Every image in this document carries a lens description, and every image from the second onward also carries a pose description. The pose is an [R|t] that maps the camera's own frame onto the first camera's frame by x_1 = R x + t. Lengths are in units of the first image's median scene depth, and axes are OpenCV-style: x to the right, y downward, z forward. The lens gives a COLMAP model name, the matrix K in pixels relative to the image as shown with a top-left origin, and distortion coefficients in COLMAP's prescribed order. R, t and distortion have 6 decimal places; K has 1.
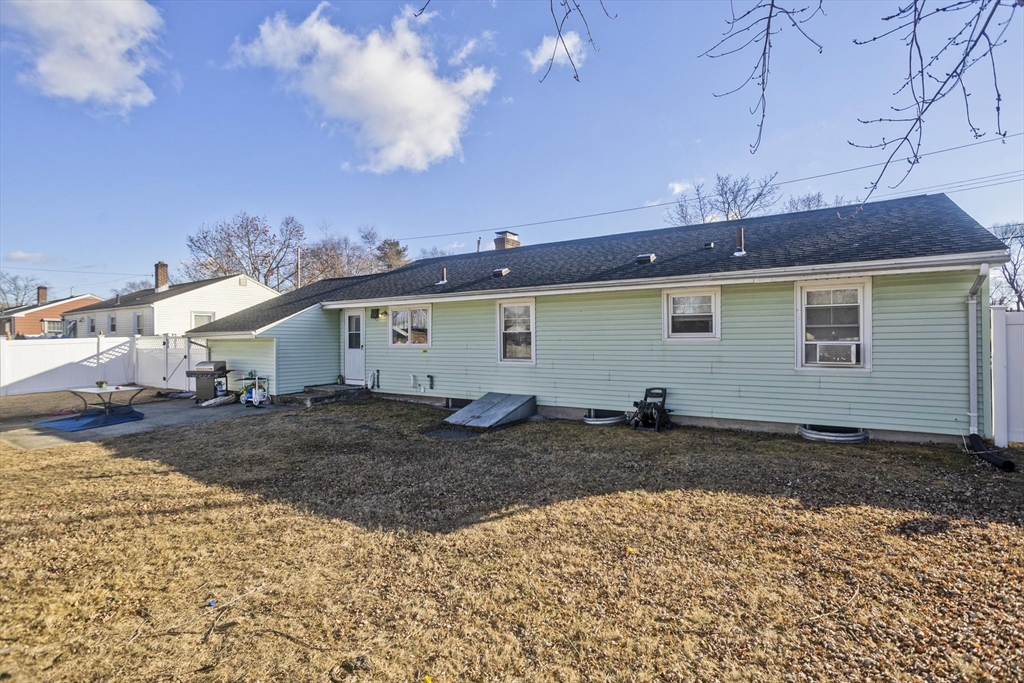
lens RADIAL K [[506.2, 0, 510.5], [0, 506.2, 329.0], [0, 0, 1]] dist [-0.054562, 0.029019]
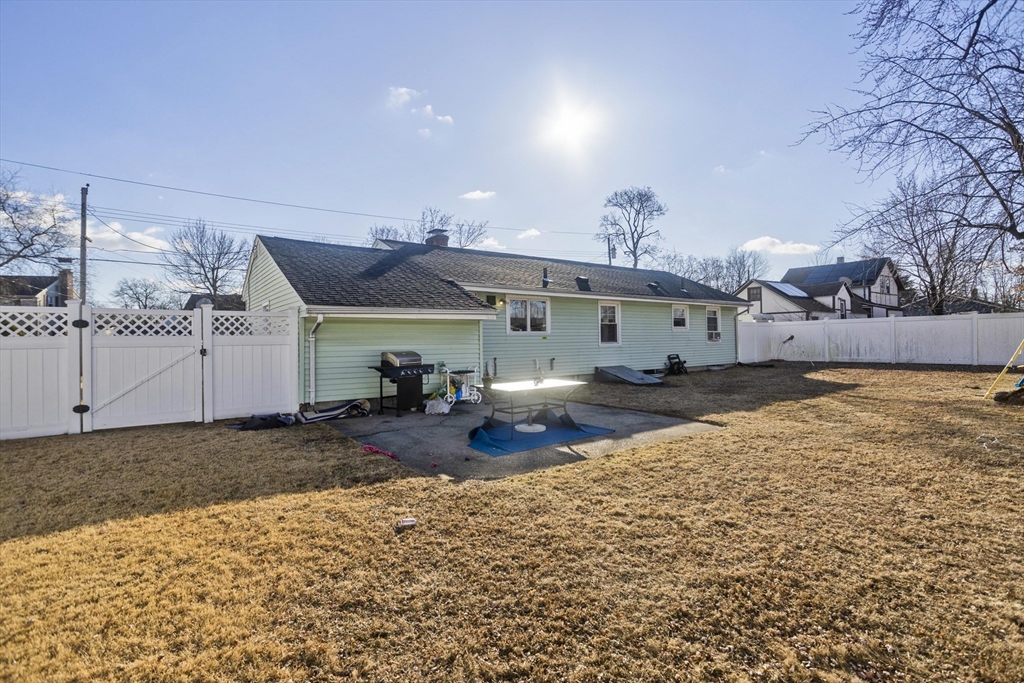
lens RADIAL K [[506.2, 0, 510.5], [0, 506.2, 329.0], [0, 0, 1]] dist [-0.054562, 0.029019]
pose [[0.310741, 0.015769, 0.950364, -1.606065], [-0.019437, 0.999759, -0.010233, 0.046607], [-0.950296, -0.015293, 0.310972, 0.900778]]
